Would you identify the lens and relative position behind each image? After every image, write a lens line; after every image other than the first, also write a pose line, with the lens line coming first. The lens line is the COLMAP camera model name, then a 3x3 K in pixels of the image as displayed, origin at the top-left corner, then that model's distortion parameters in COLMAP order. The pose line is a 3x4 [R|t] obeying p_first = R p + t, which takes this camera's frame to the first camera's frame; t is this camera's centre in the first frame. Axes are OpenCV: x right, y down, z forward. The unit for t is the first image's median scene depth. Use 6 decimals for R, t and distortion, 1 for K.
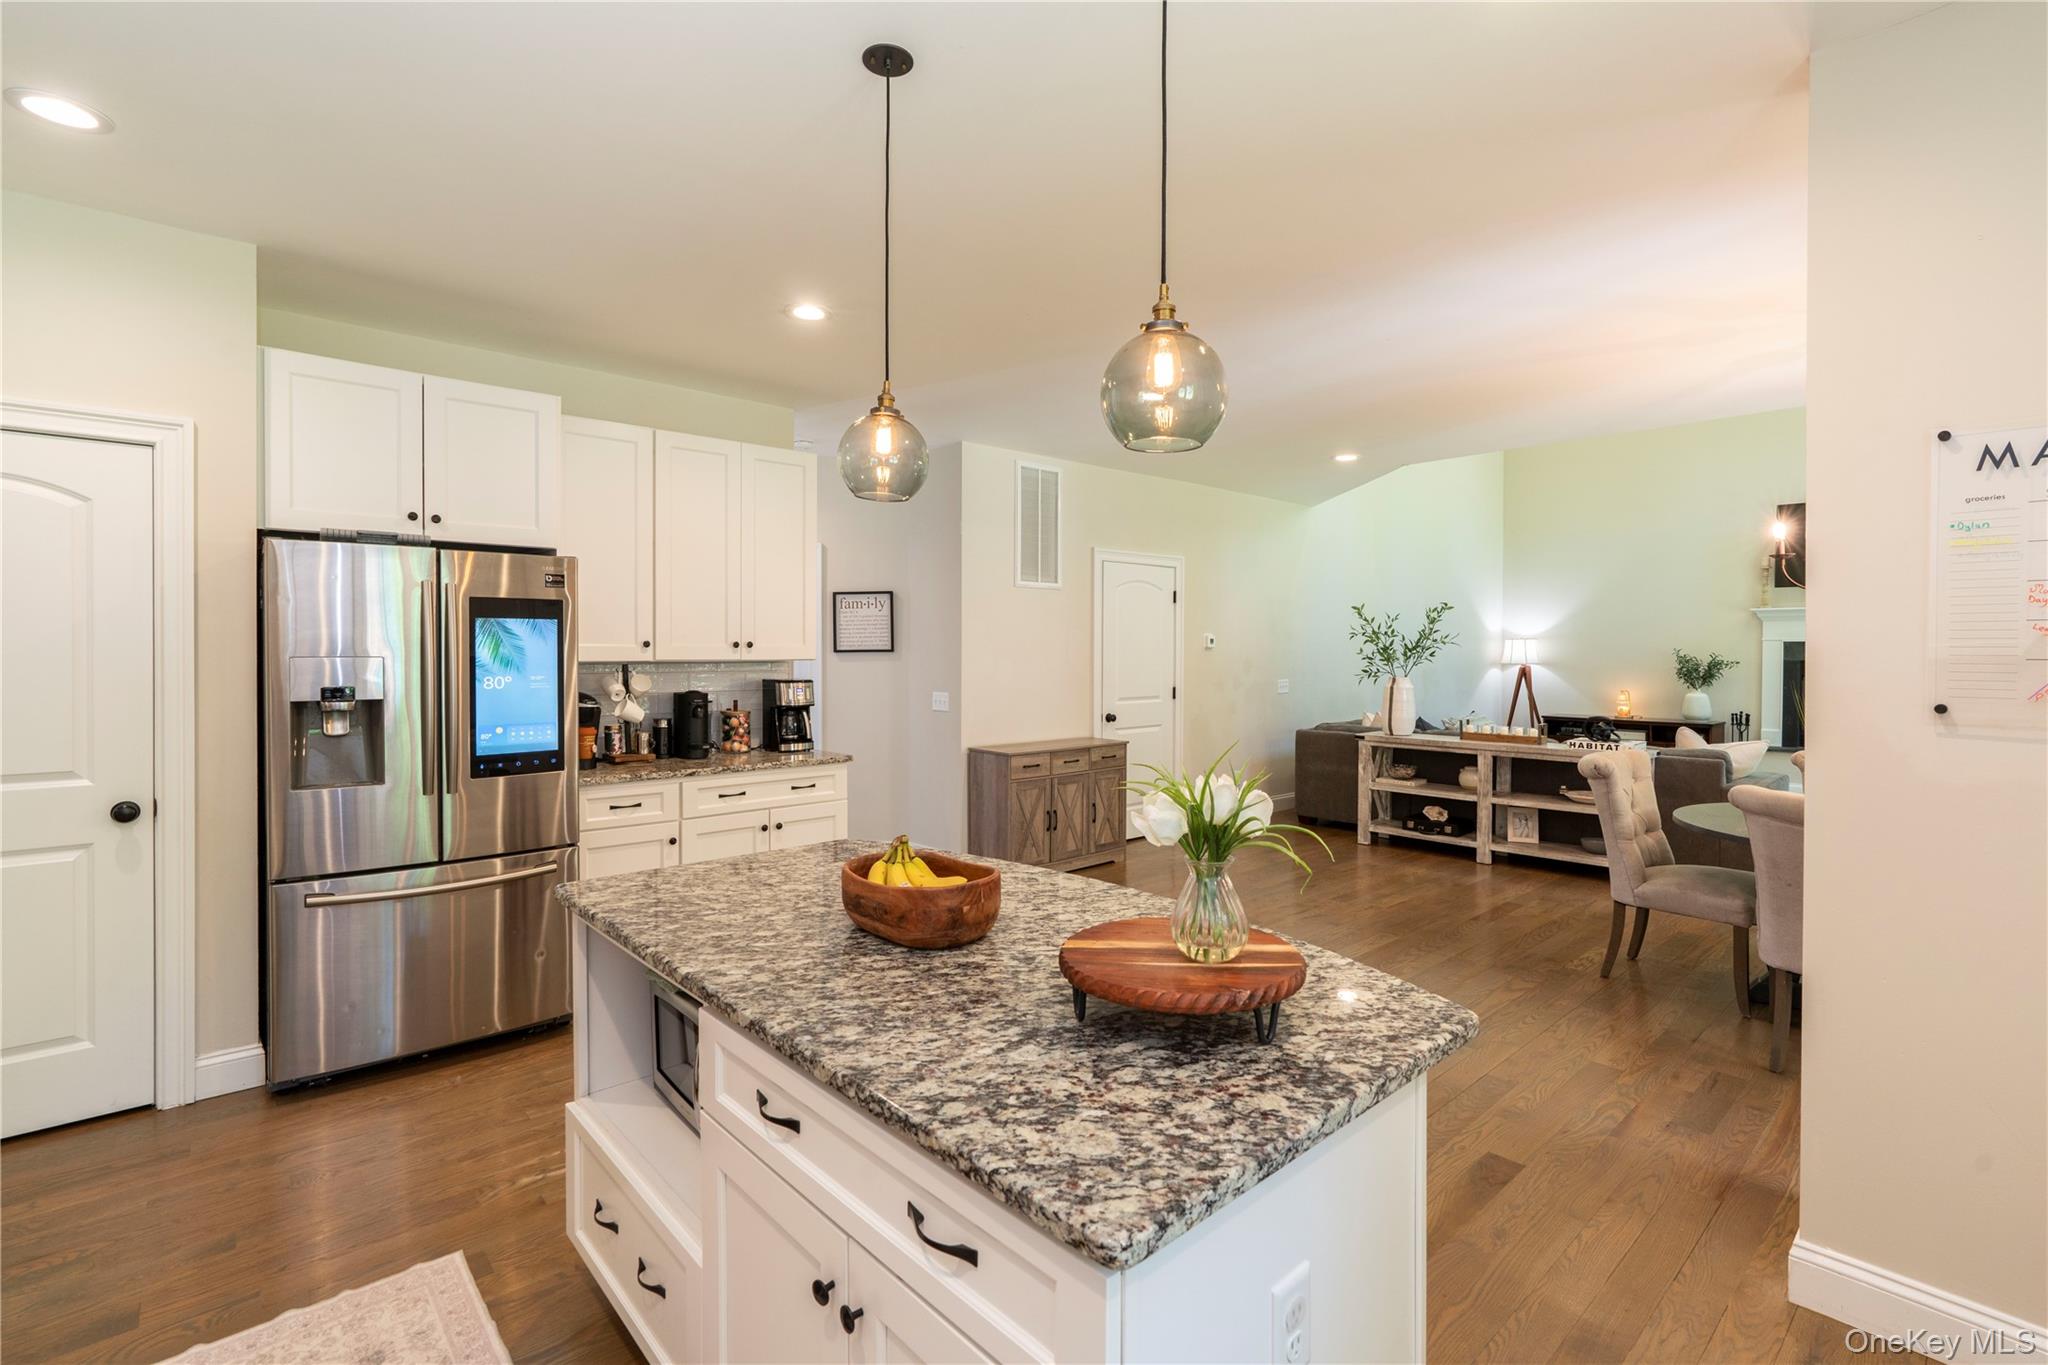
lens RADIAL K [[928.1, 0, 1036.3], [0, 928.1, 653.6], [0, 0, 1]] dist [-0.022767, 0.007893]
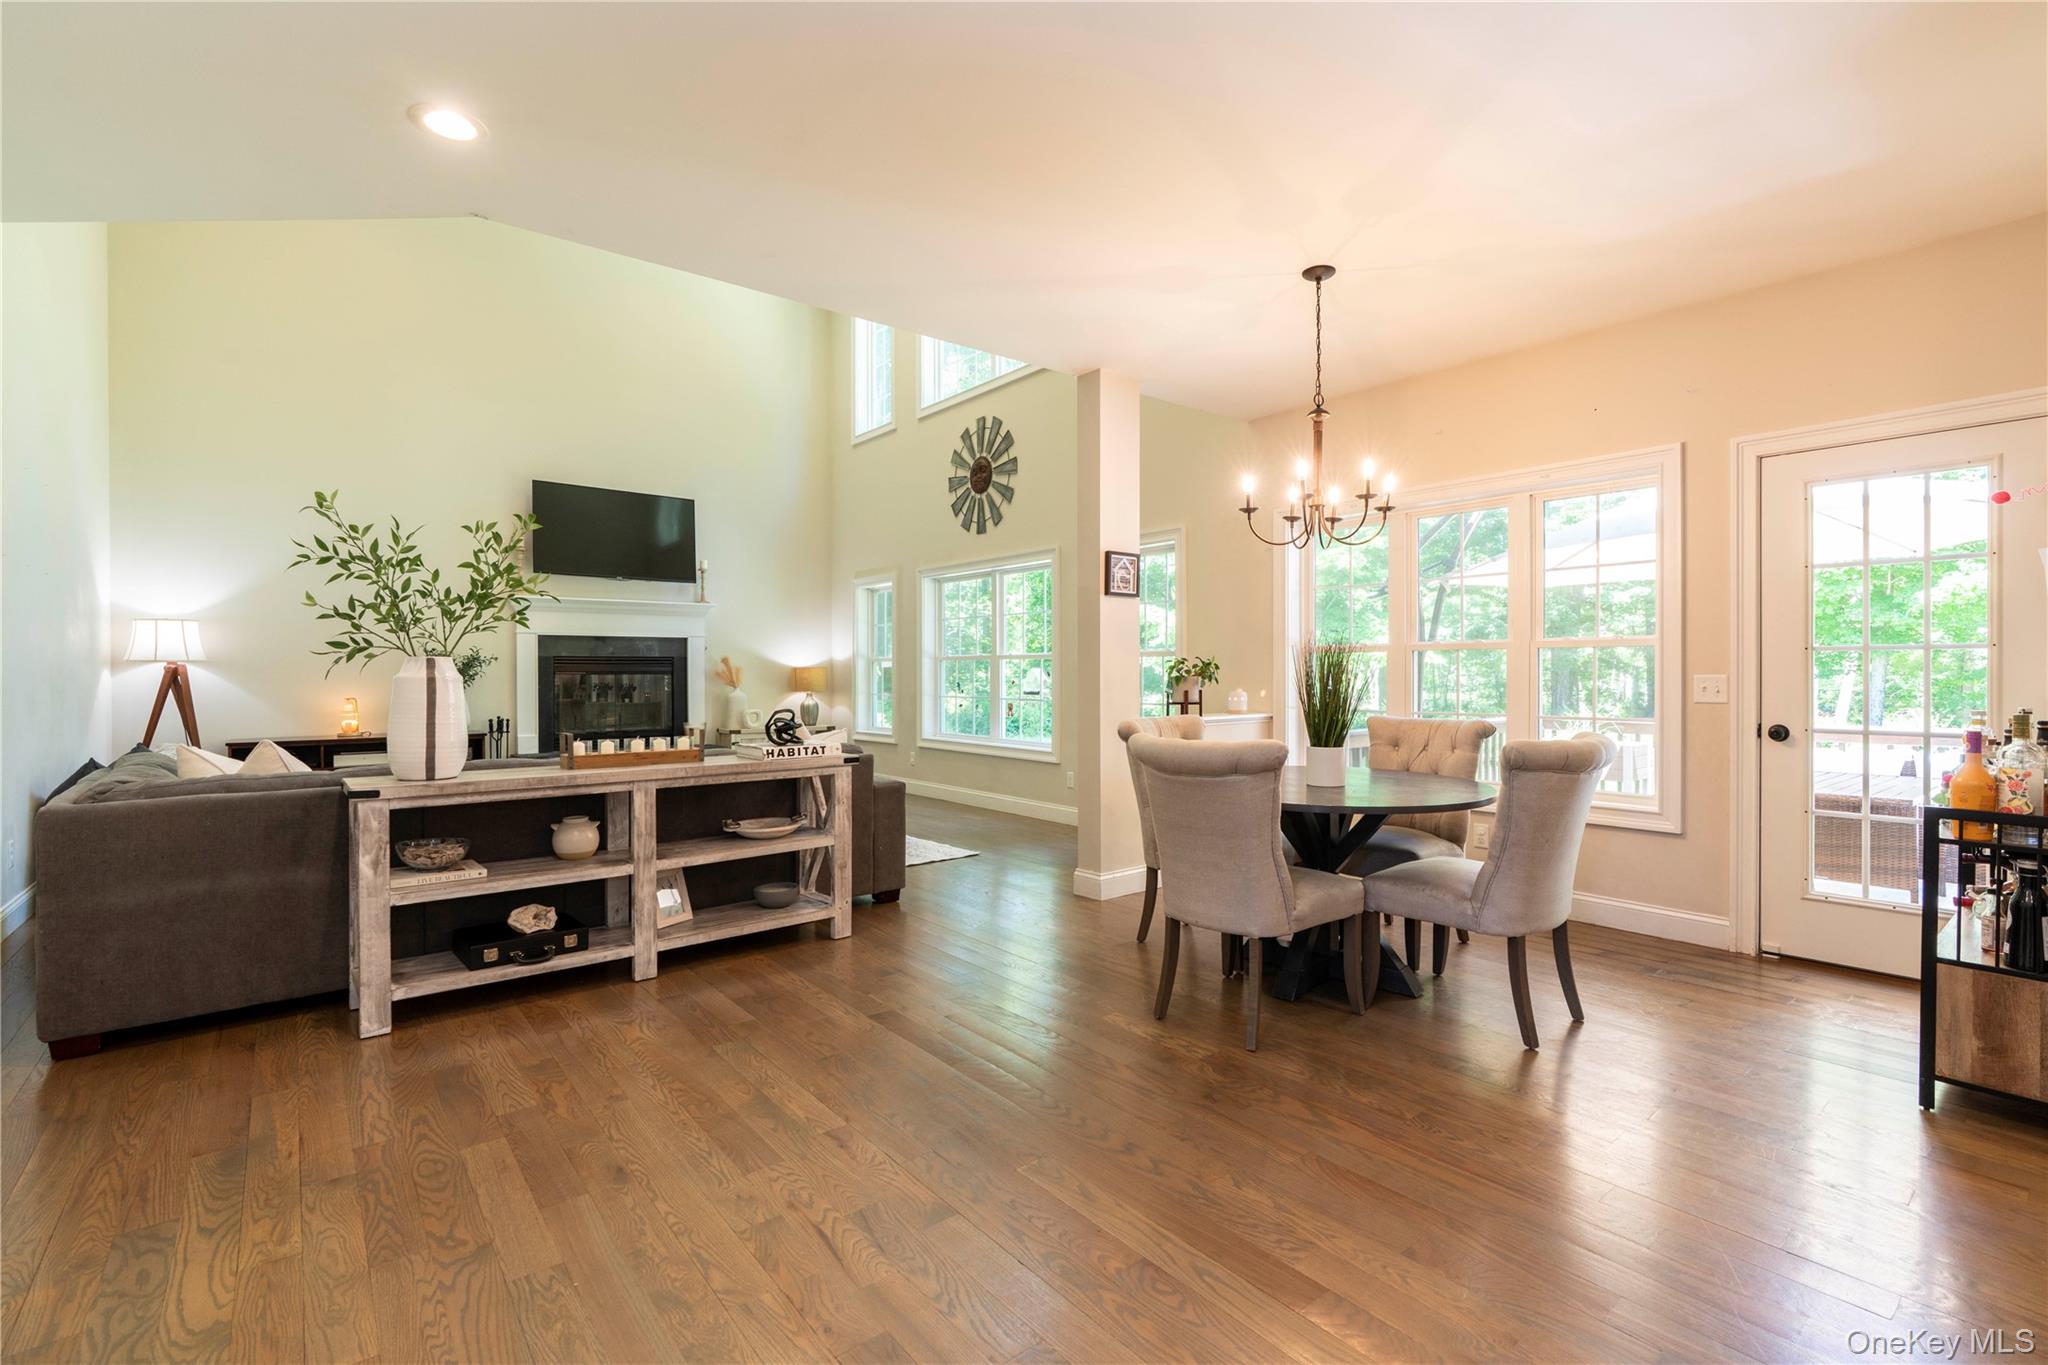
lens RADIAL K [[913.2, 0, 1021.8], [0, 913.2, 675.7], [0, 0, 1]] dist [-0.006948, 0.000256]
pose [[0.062736, -0.007240, 0.998004, -0.077139], [0.007500, 0.999949, 0.006782, 0.045807], [-0.998002, 0.007060, 0.062787, 0.894072]]
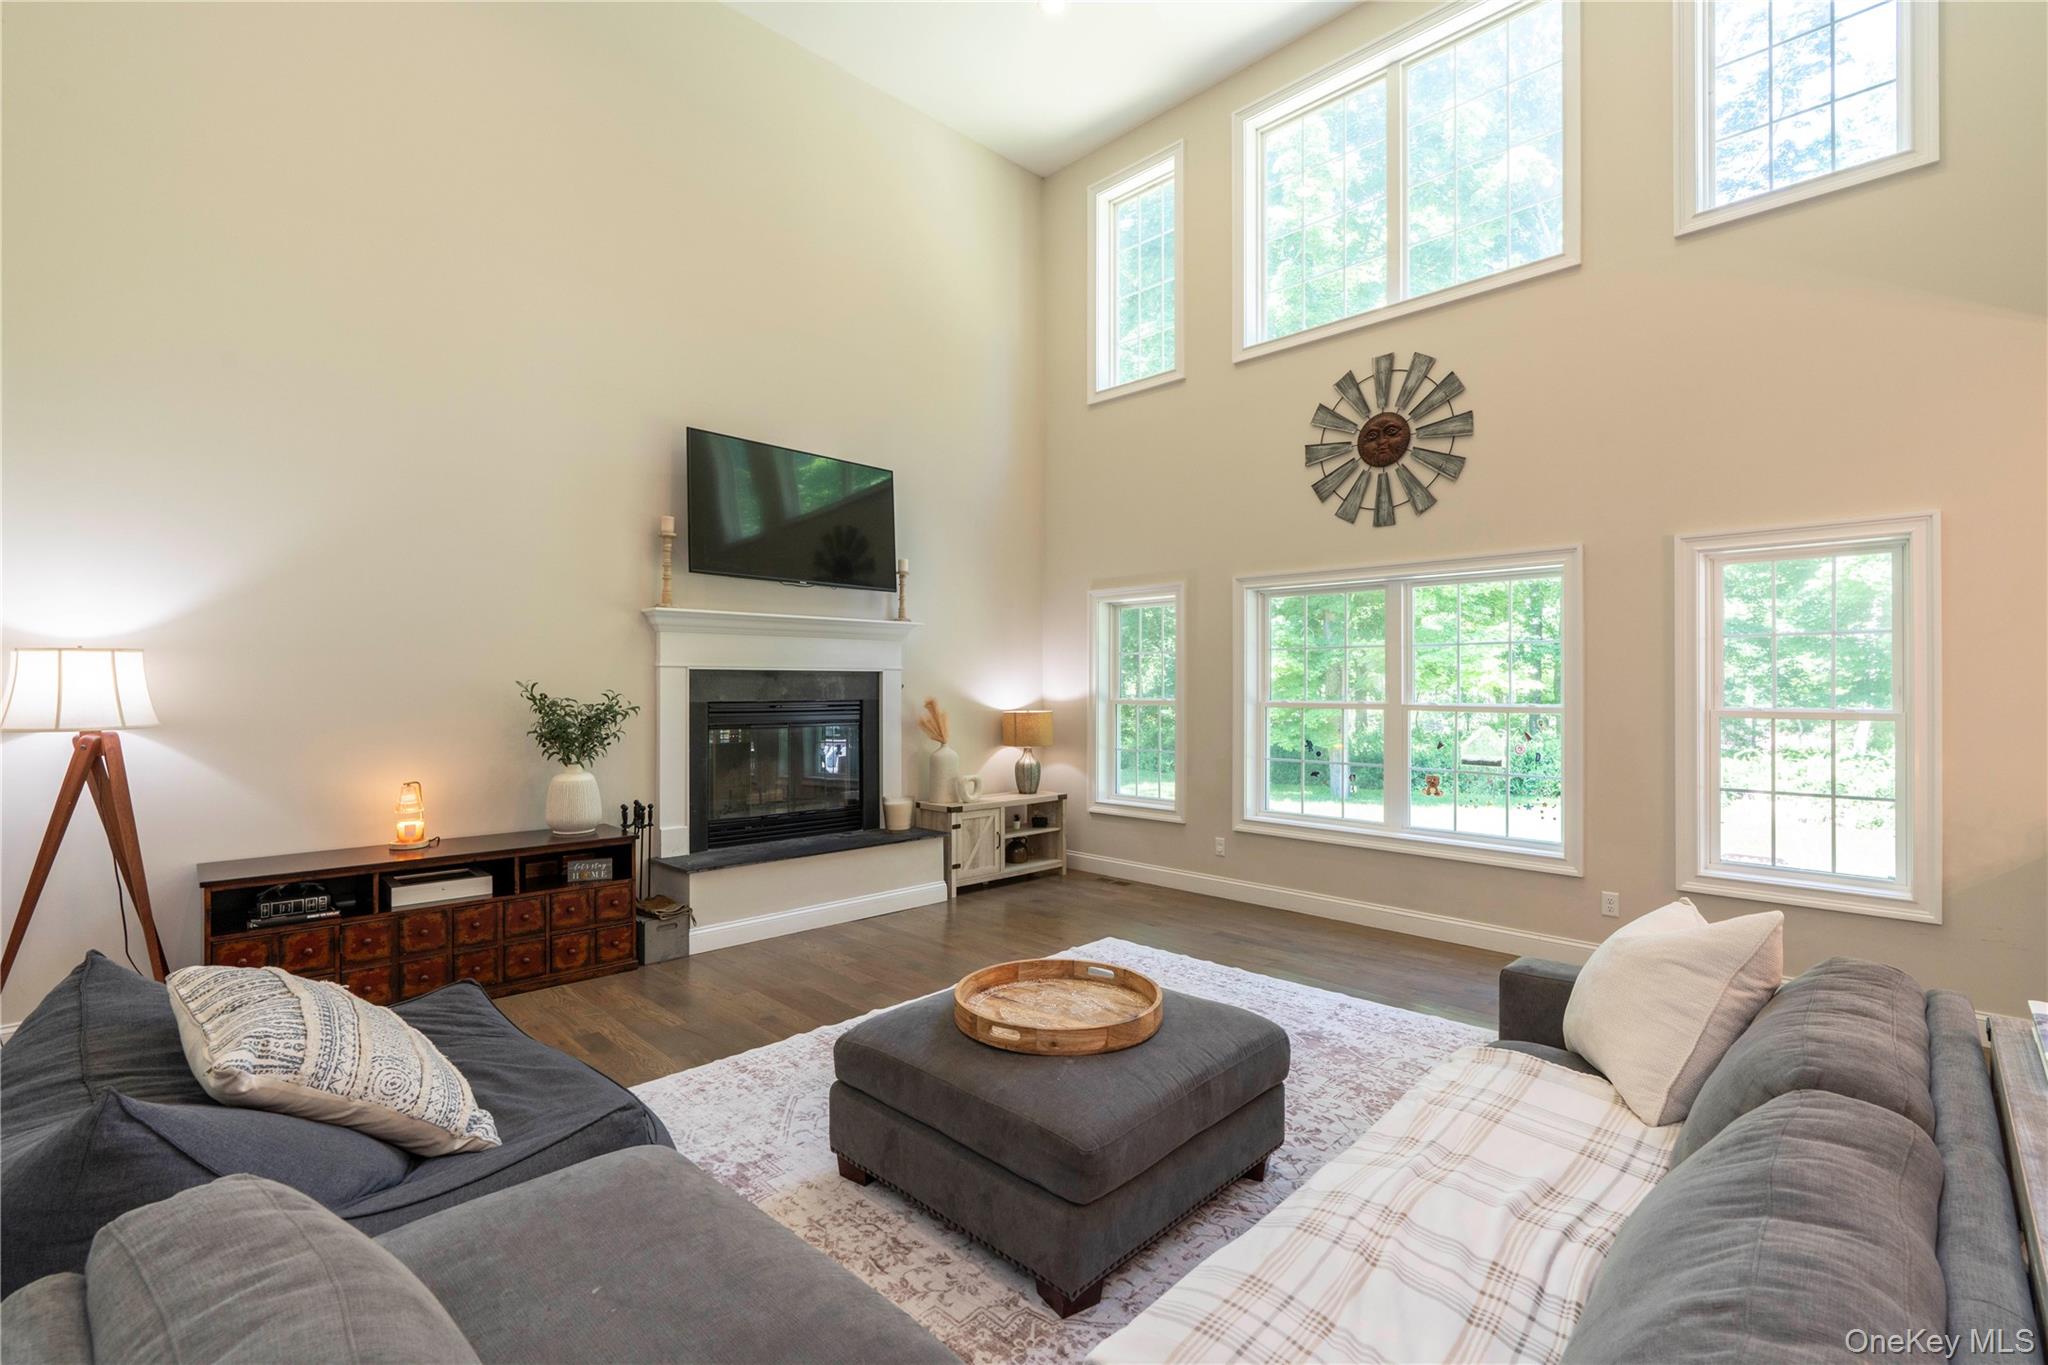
lens RADIAL K [[917.9, 0, 1030.0], [0, 917.9, 681.5], [0, 0, 1]] dist [-0.009783, 0.005437]
pose [[-0.041886, 0.002199, 0.999120, 0.444296], [0.003006, 0.999993, -0.002075, -0.006653], [-0.999118, 0.002917, -0.041892, 1.529014]]
